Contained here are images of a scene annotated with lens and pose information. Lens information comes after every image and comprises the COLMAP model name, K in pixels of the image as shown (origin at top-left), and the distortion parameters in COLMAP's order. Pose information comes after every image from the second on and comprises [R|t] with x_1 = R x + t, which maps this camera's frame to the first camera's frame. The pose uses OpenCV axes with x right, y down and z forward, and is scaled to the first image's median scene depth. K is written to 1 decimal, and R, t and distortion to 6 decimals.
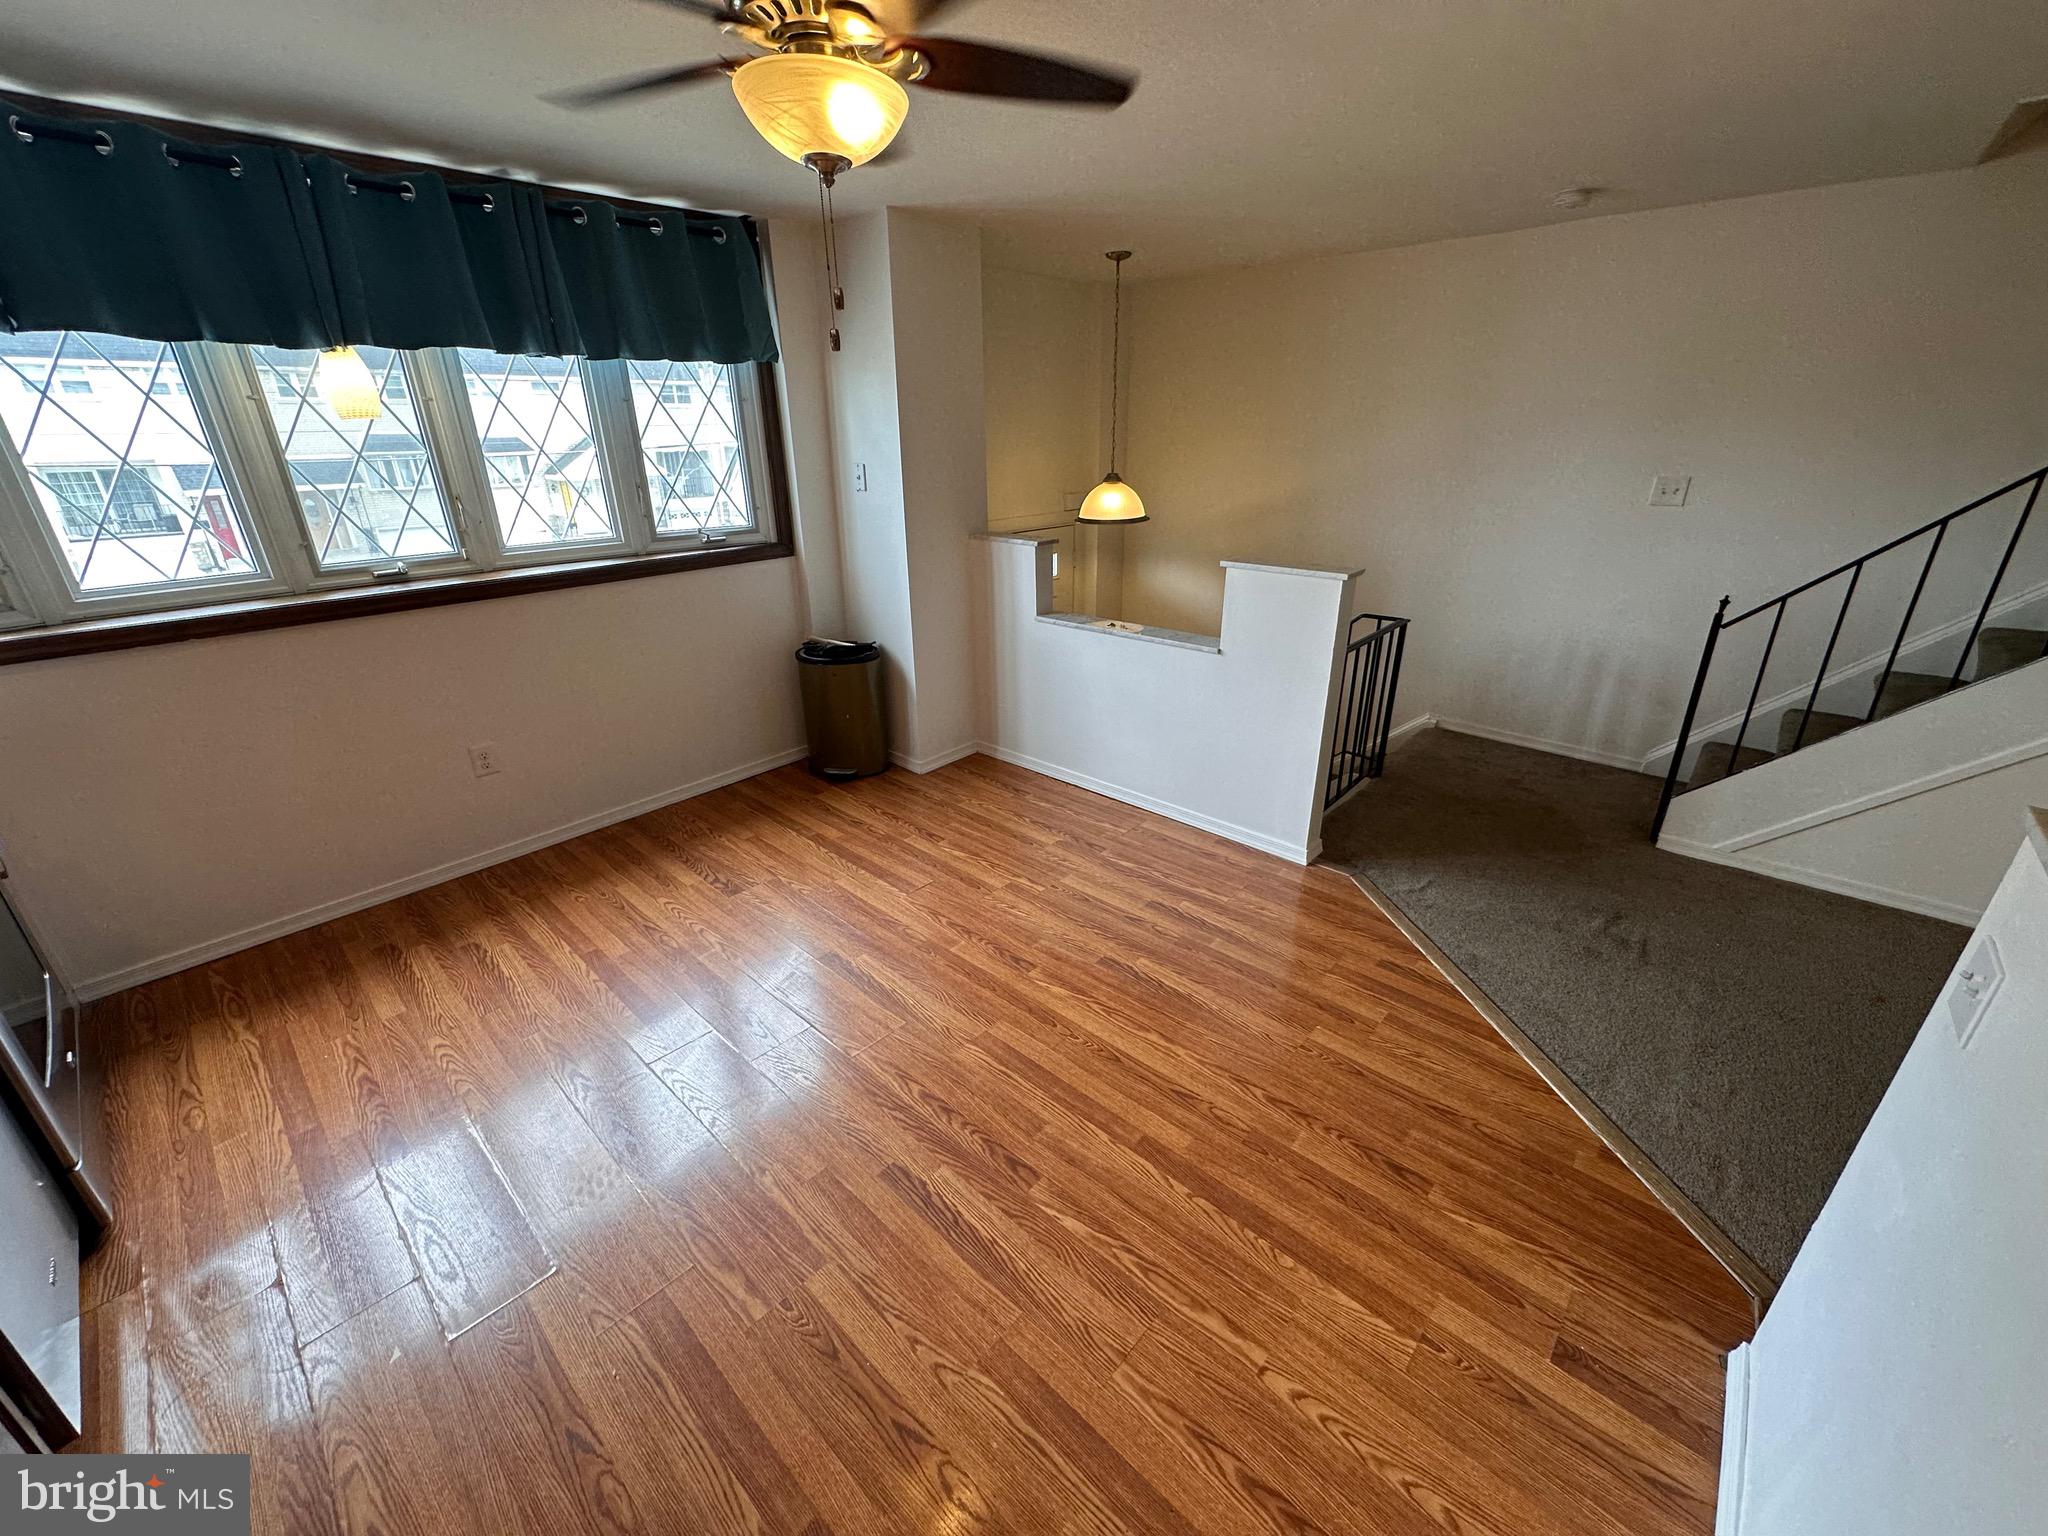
lens RADIAL K [[816.2, 0, 1026.7], [0, 816.2, 753.9], [0, 0, 1]] dist [-0.000784, 0.000163]
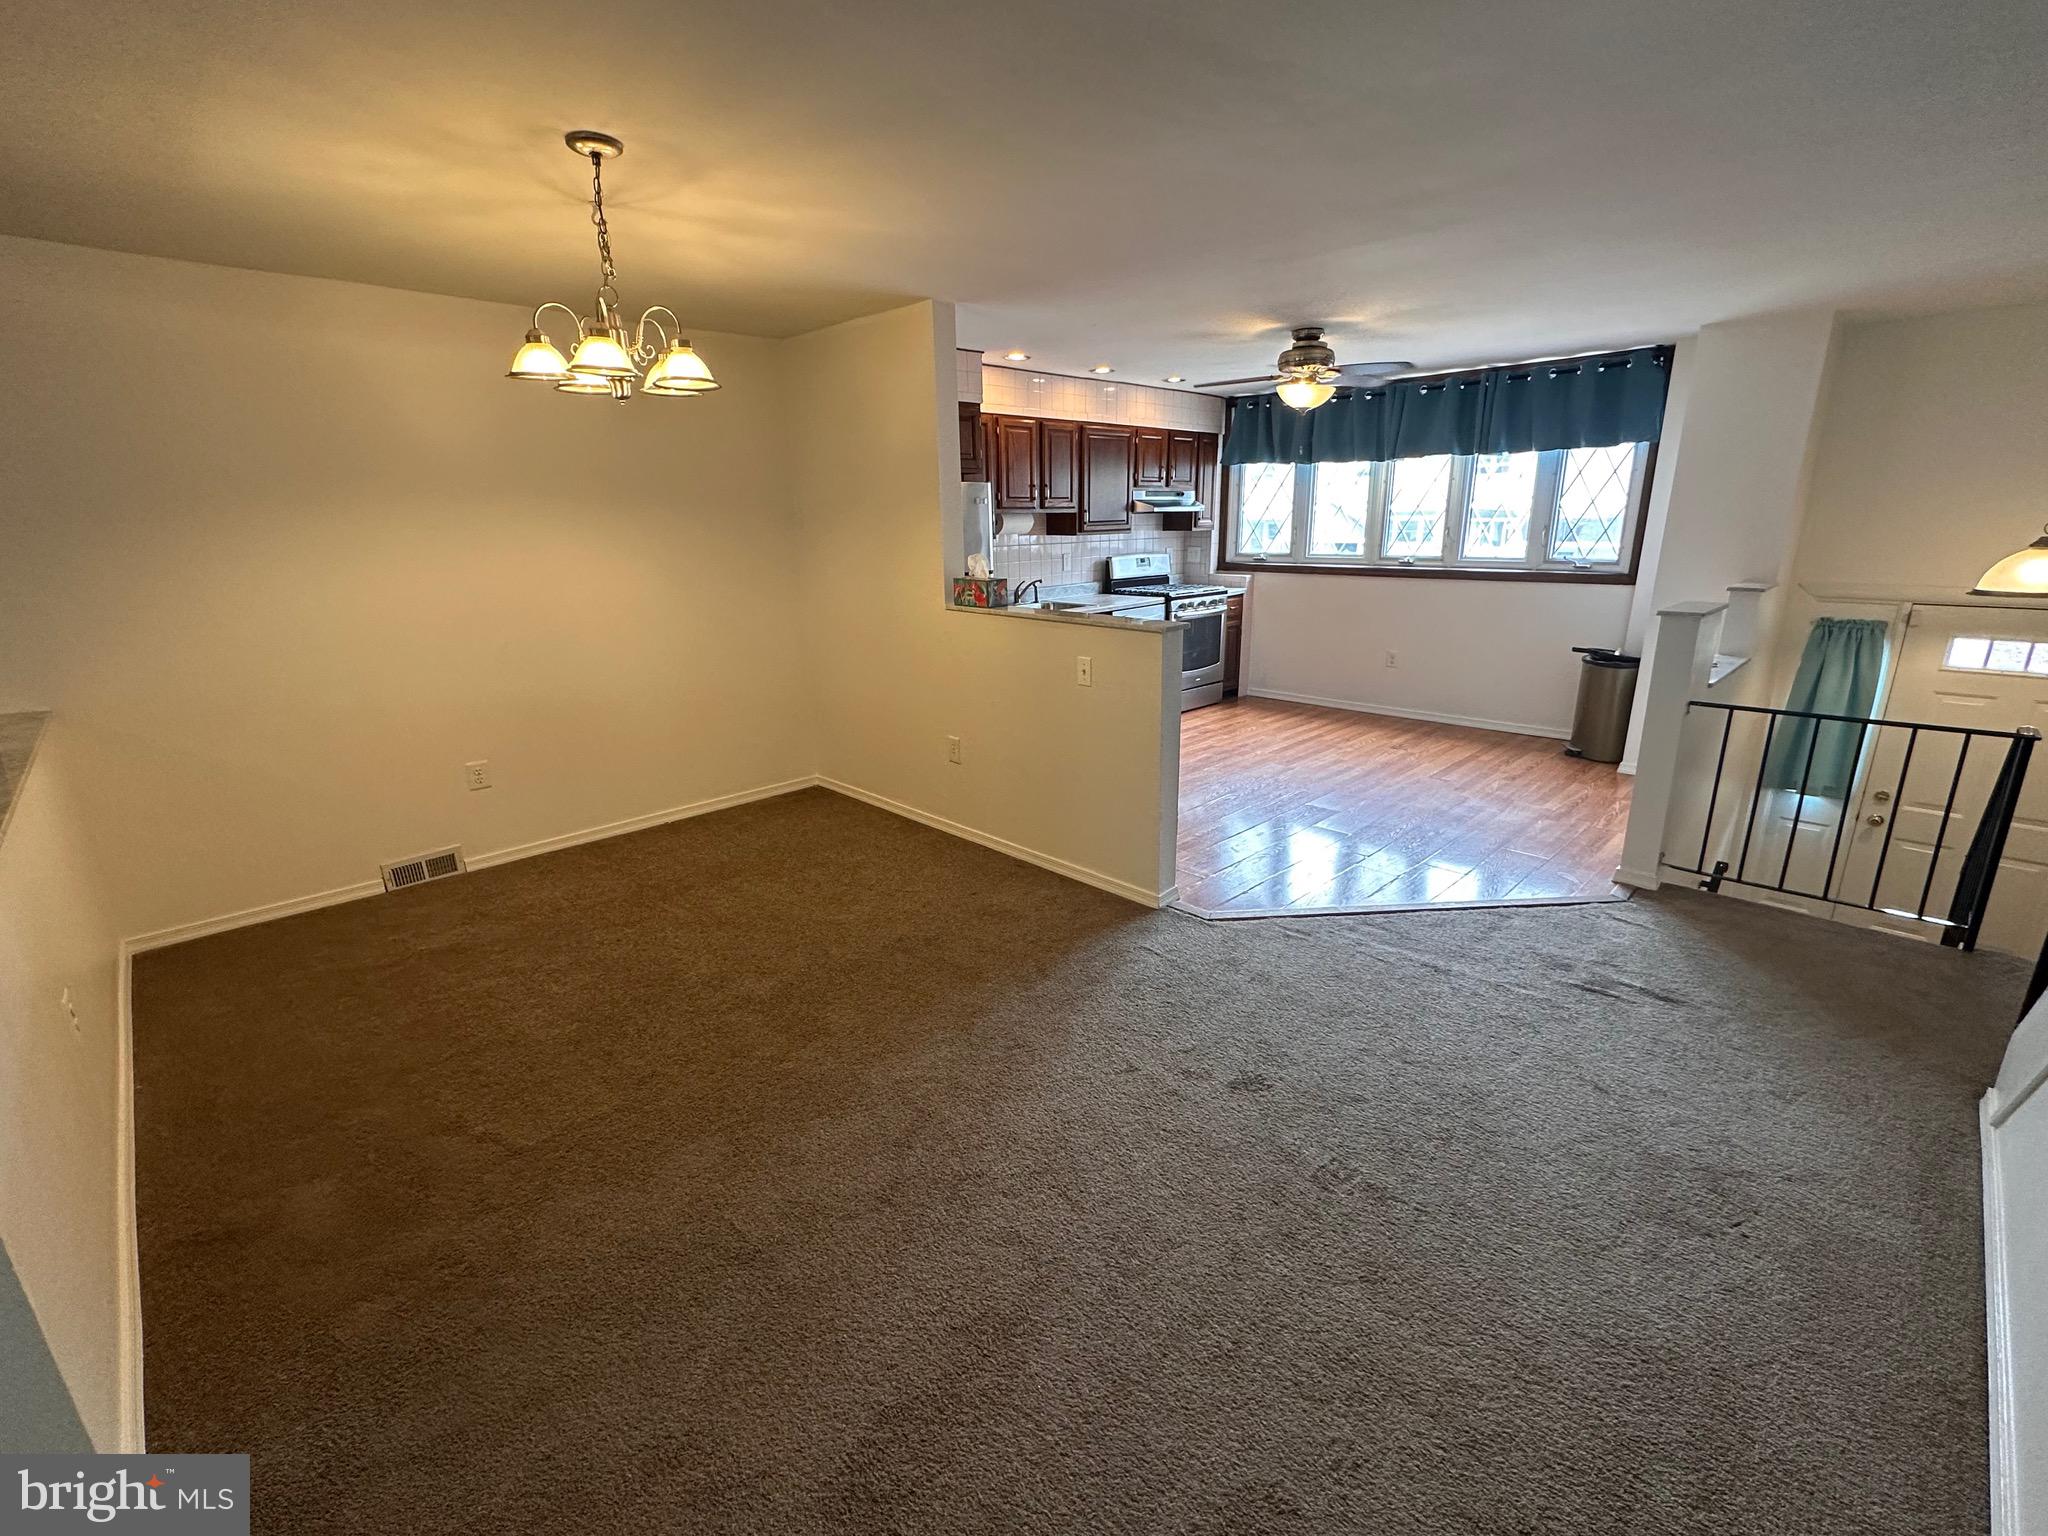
lens RADIAL K [[881.4, 0, 1017.6], [0, 881.4, 771.8], [0, 0, 1]] dist [-0.006007, -0.000311]
pose [[-0.054419, 0.293010, -0.954559, 1.746105], [-0.359158, 0.886250, 0.292518, -0.056420], [0.931689, 0.358756, 0.057008, 0.176892]]
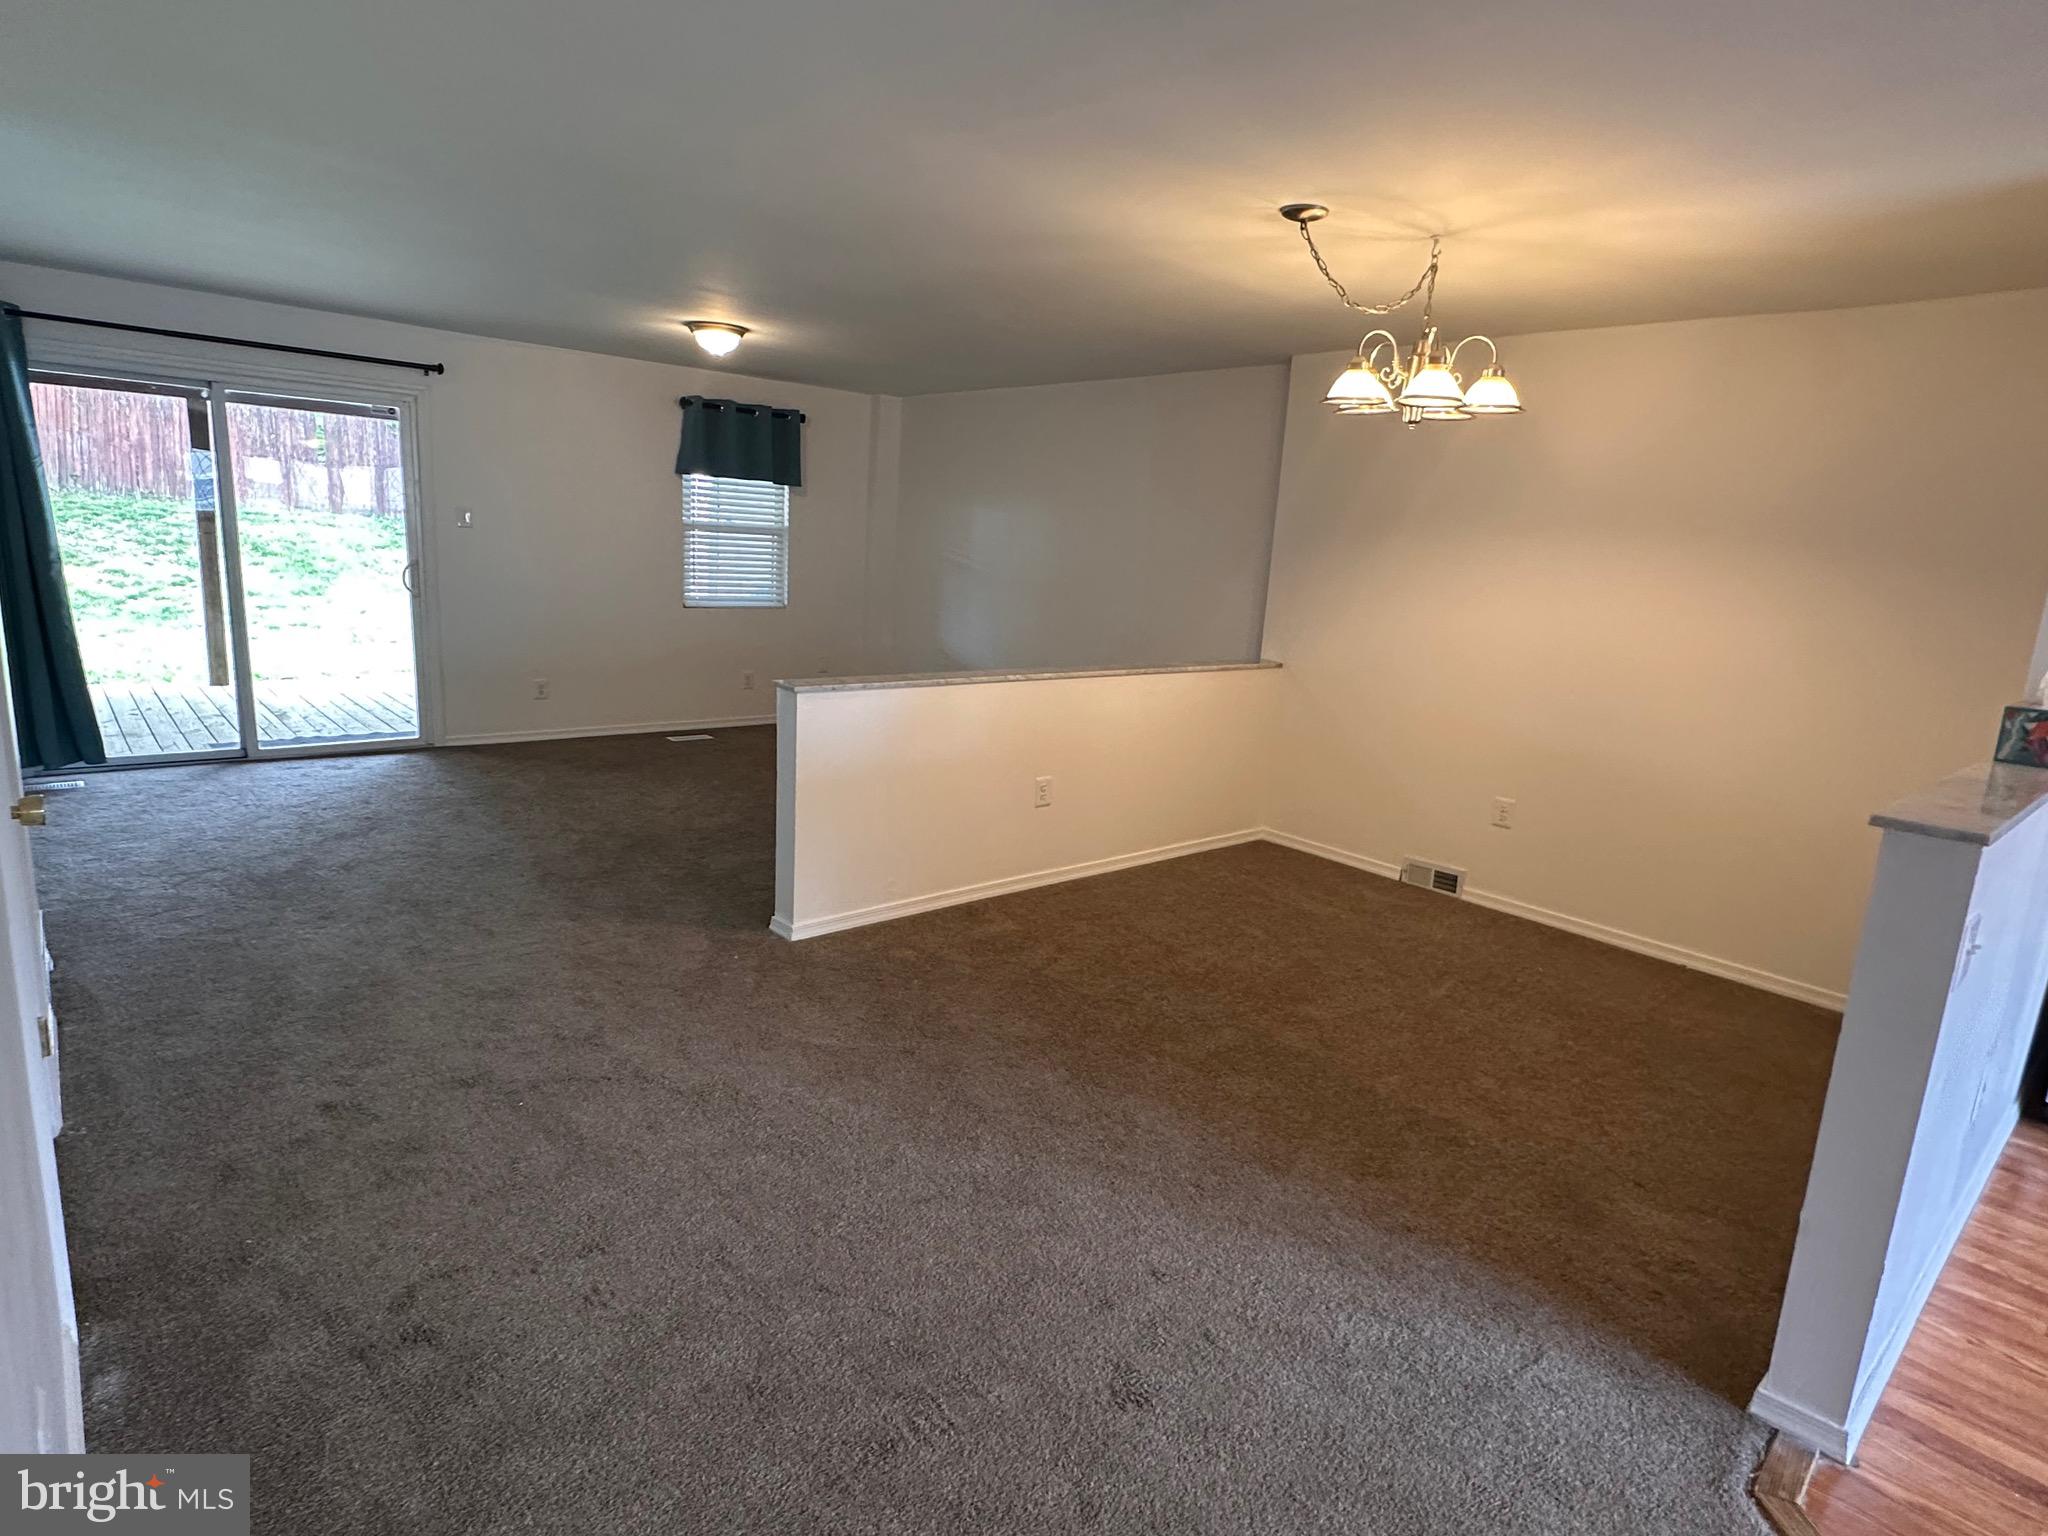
lens RADIAL K [[1112.7, 0, 1016.7], [0, 1112.7, 779.7], [0, 0, 1]] dist [-0.000231, -0.001655]
pose [[-0.992485, -0.069818, 0.100498, 0.979883], [-0.001229, 0.826907, 0.562337, -0.351699], [-0.122363, 0.557988, -0.820778, 0.973823]]
